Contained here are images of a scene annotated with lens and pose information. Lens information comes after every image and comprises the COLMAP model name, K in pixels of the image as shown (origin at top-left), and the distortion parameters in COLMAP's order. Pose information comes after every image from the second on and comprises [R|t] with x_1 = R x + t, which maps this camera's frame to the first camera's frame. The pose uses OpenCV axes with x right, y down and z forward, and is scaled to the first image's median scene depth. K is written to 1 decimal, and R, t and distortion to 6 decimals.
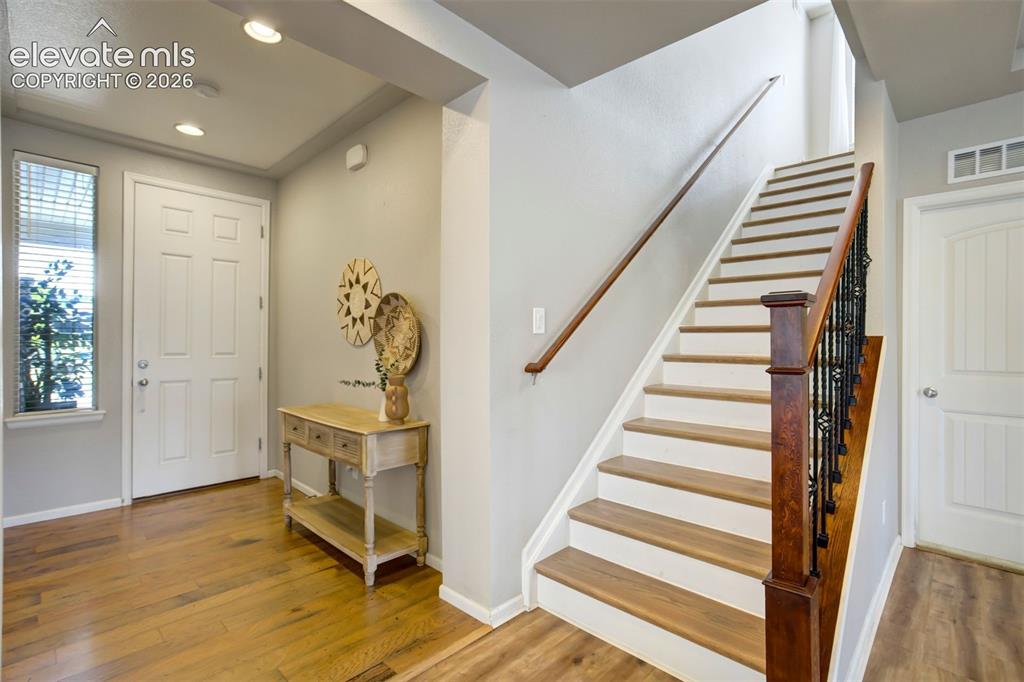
lens RADIAL K [[482.1, 0, 509.5], [0, 482.1, 340.9], [0, 0, 1]] dist [-0.036550, 0.018965]
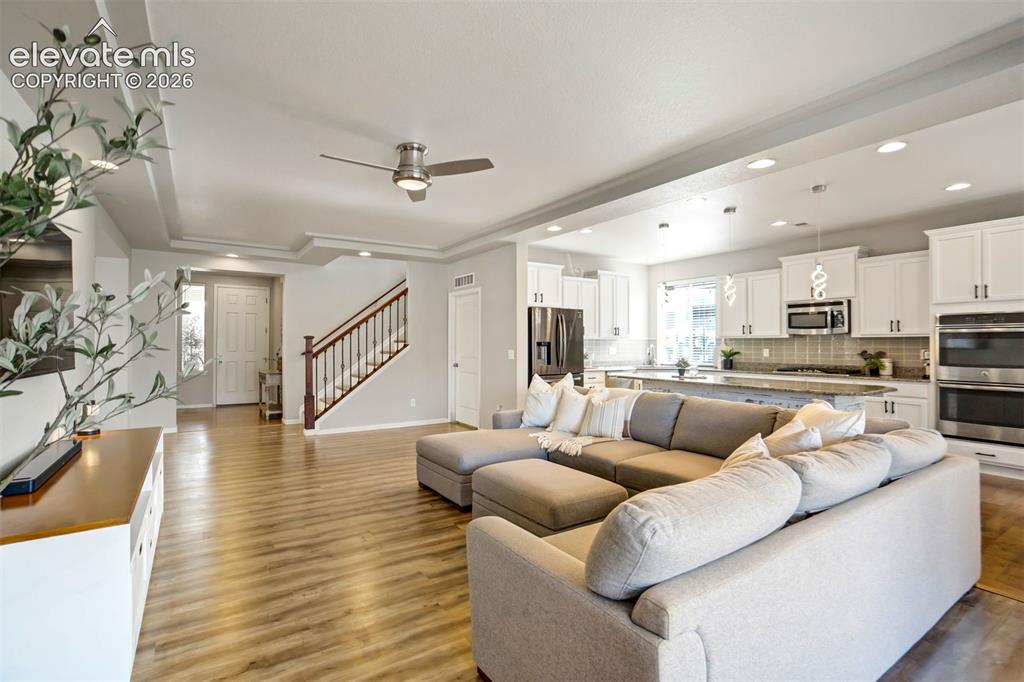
lens RADIAL K [[482.1, 0, 512.5], [0, 482.1, 339.9], [0, 0, 1]] dist [-0.036550, 0.018965]
pose [[0.977054, -0.005174, -0.212928, 1.519660], [0.003734, 0.999967, -0.007166, -0.012413], [0.212958, 0.006206, 0.977042, -1.372985]]
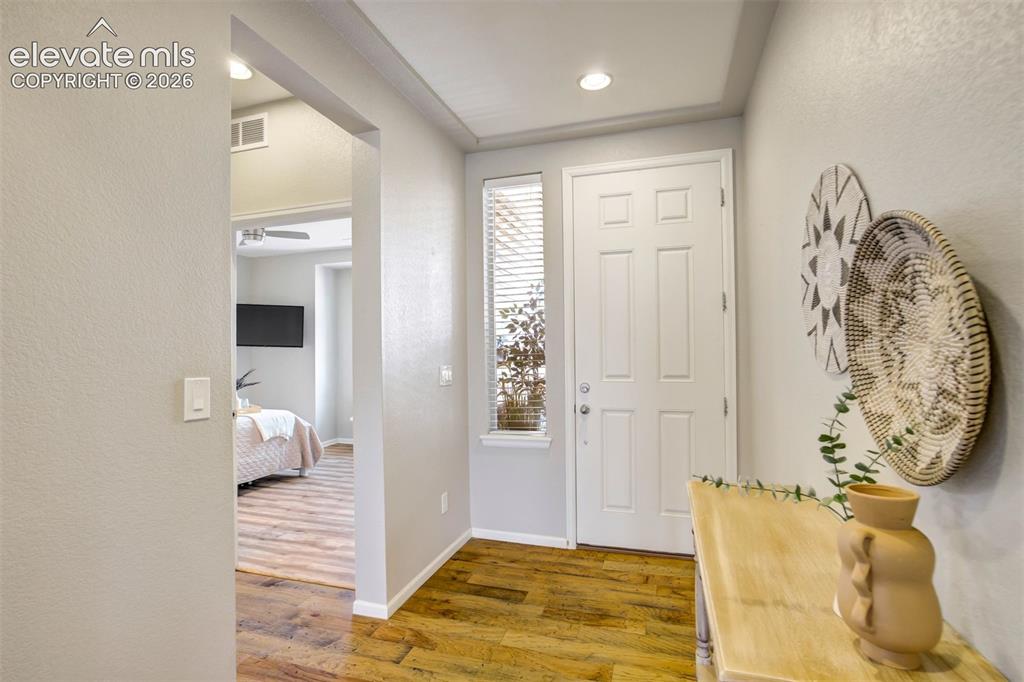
lens RADIAL K [[482.1, 0, 519.0], [0, 482.1, 348.8], [0, 0, 1]] dist [-0.036550, 0.018965]
pose [[0.452821, -0.020239, -0.891372, -0.062523], [0.015338, 0.999771, -0.014909, -0.010054], [0.891469, -0.006921, 0.453028, 0.552114]]
